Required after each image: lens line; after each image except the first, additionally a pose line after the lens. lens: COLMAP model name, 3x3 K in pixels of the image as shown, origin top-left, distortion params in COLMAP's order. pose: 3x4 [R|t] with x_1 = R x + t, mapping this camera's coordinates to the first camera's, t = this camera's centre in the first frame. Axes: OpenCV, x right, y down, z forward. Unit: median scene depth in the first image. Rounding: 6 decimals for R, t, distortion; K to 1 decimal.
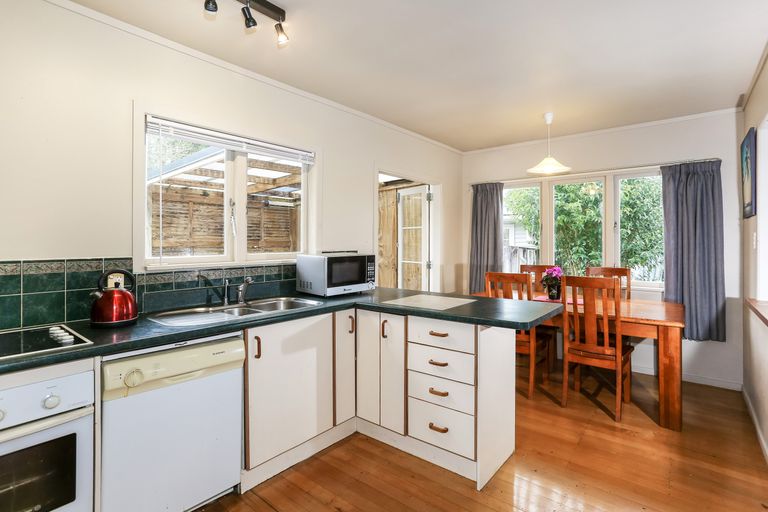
lens RADIAL K [[380.0, 0, 382.9], [0, 380.0, 241.1], [0, 0, 1]] dist [0.000481, 0.000148]
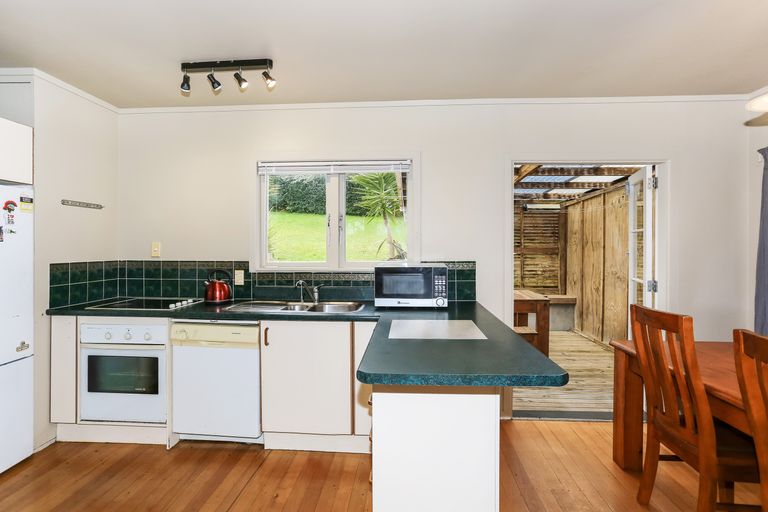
lens RADIAL K [[380.2, 0, 384.6], [0, 380.2, 247.0], [0, 0, 1]] dist [-0.022268, 0.000162]
pose [[0.583211, 0.002811, -0.812316, 0.702666], [0.000512, 0.999993, 0.003828, -0.014259], [0.812320, -0.002648, 0.583206, 0.459932]]
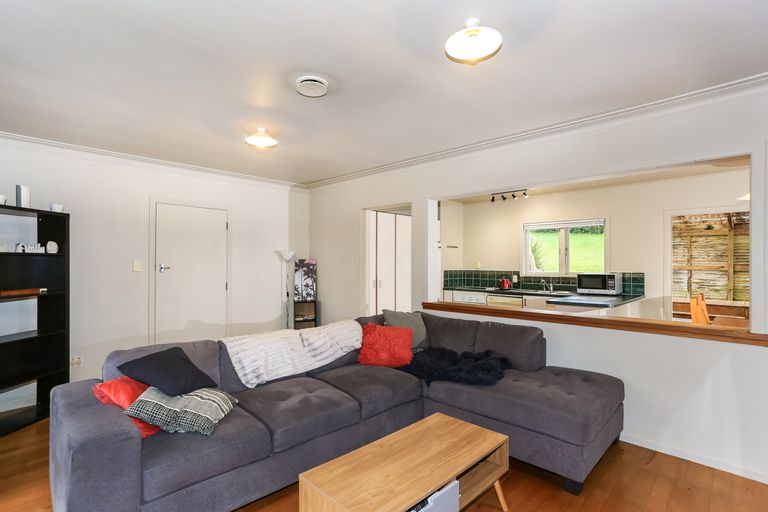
lens RADIAL K [[384.7, 0, 384.0], [0, 384.7, 256.0], [0, 0, 1]] dist [-0.000187, 0.000040]
pose [[-0.090114, -0.018432, -0.995761, 2.118696], [-0.000738, 0.999830, -0.018441, -0.017267], [0.995931, -0.000927, -0.090113, 0.141145]]
